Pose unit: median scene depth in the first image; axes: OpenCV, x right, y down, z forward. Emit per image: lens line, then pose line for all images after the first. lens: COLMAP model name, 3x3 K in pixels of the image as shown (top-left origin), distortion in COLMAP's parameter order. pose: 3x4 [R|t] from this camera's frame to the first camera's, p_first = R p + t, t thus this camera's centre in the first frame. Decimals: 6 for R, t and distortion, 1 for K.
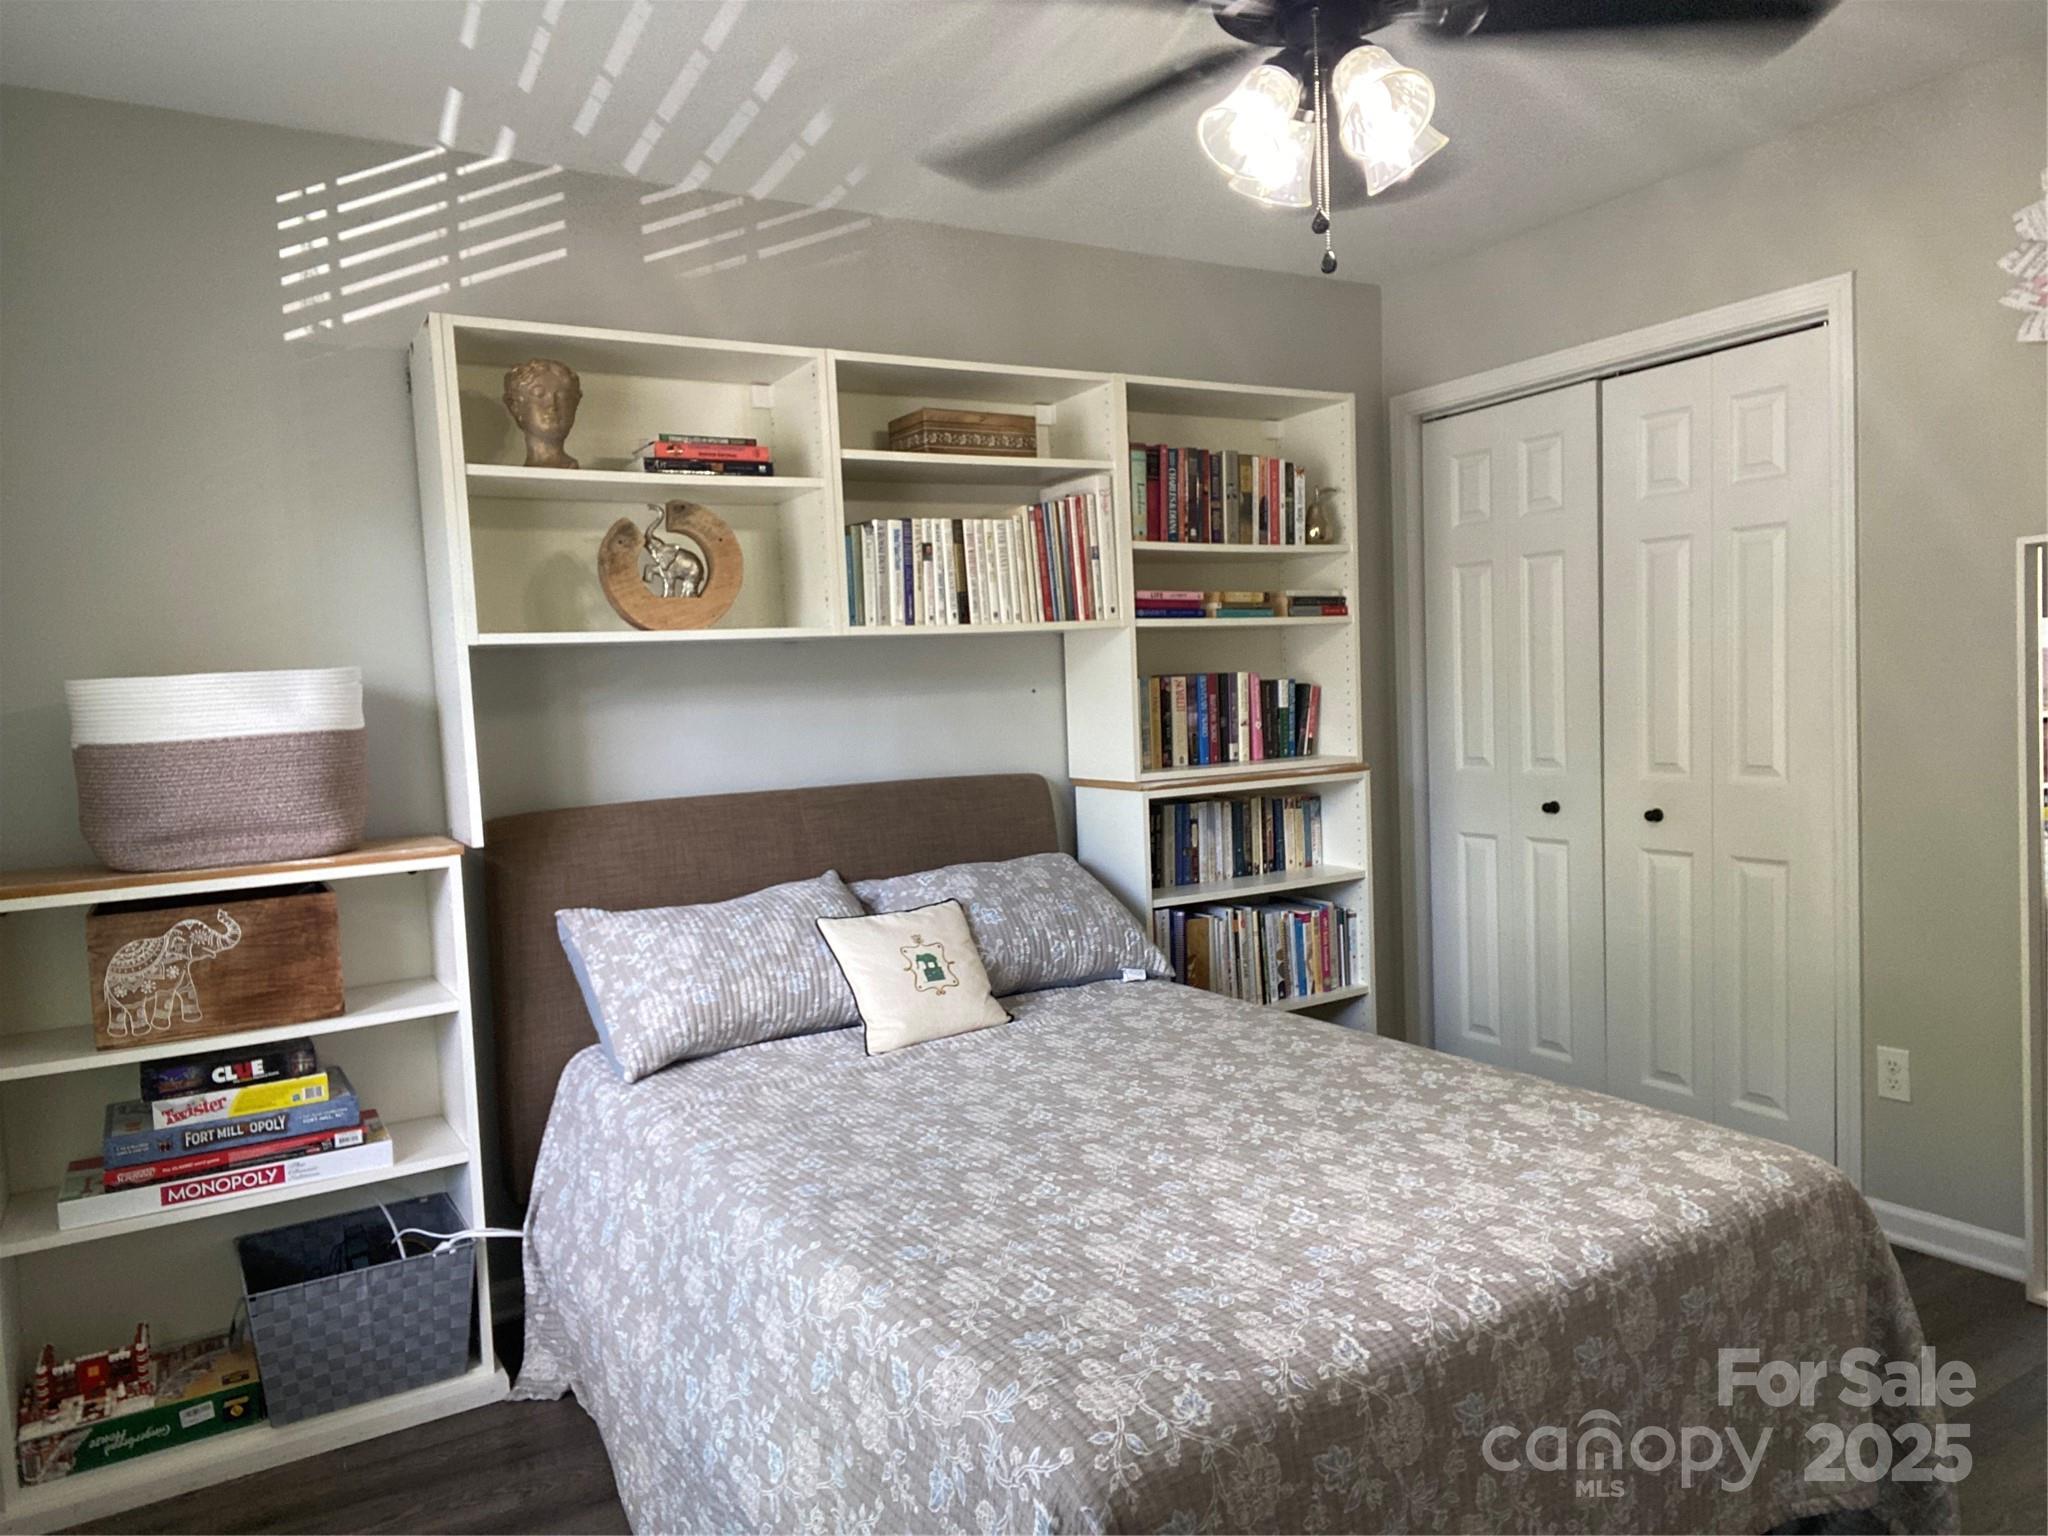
lens RADIAL K [[1369.2, 0, 1023.6], [0, 1369.2, 770.4], [0, 0, 1]] dist [0.032395, -0.010350]
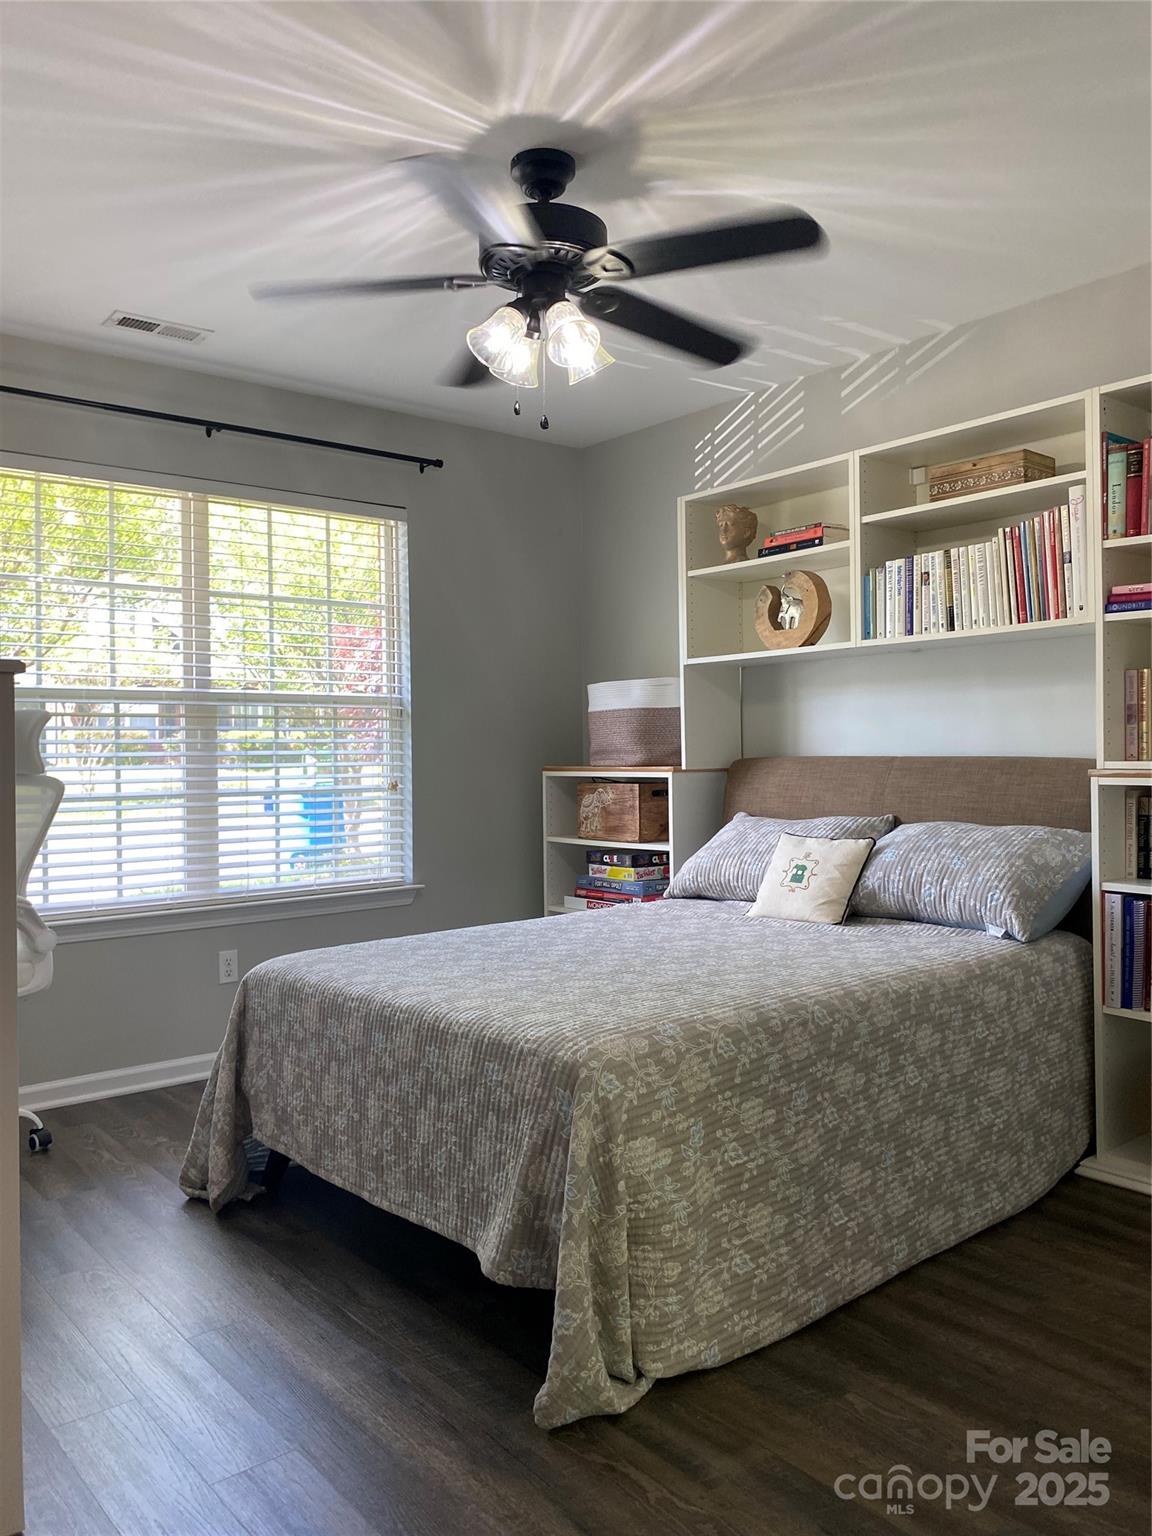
lens RADIAL K [[1181.7, 0, 571.7], [0, 1181.7, 764.6], [0, 0, 1]] dist [-0.011312, -0.004211]
pose [[0.127887, 0.052107, -0.990419, 1.004803], [-0.055061, 0.997452, 0.045367, -0.014380], [0.990259, 0.048732, 0.130430, 0.519480]]
